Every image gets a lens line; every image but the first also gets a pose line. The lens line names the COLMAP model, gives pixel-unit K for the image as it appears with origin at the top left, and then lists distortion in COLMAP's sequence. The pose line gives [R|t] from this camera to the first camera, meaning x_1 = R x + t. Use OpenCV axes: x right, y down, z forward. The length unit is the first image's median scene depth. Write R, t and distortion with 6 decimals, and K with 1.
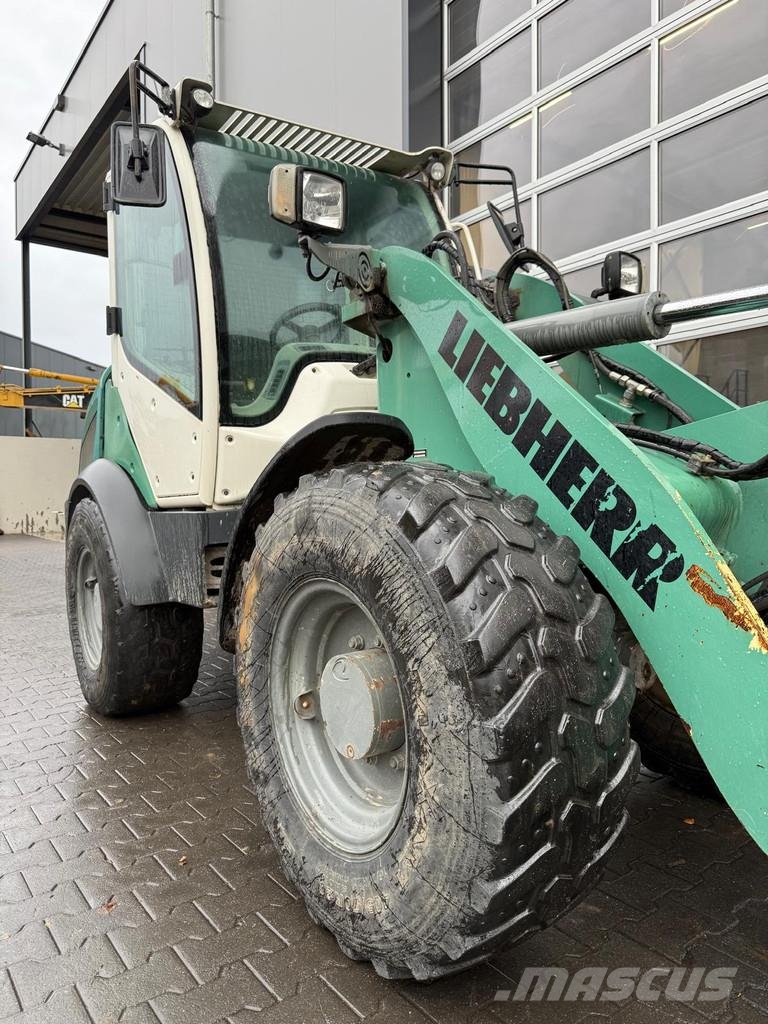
lens RADIAL K [[717.8, 0, 379.9], [0, 717.8, 514.8], [0, 0, 1]] dist [0.094241, -0.141941]
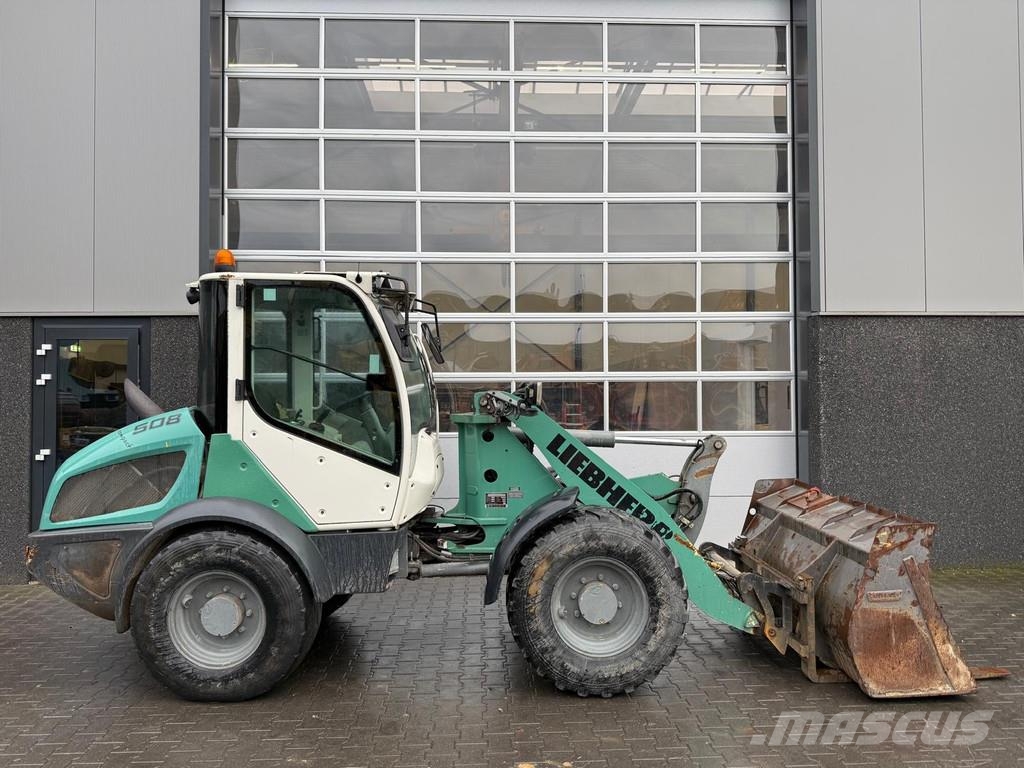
lens RADIAL K [[708.7, 0, 510.7], [0, 708.7, 374.1], [0, 0, 1]] dist [0.088735, -0.136239]
pose [[0.564710, 0.030915, 0.824710, -2.335469], [0.025339, 0.998178, -0.054768, -0.428761], [-0.824900, 0.051825, 0.562898, -0.250136]]
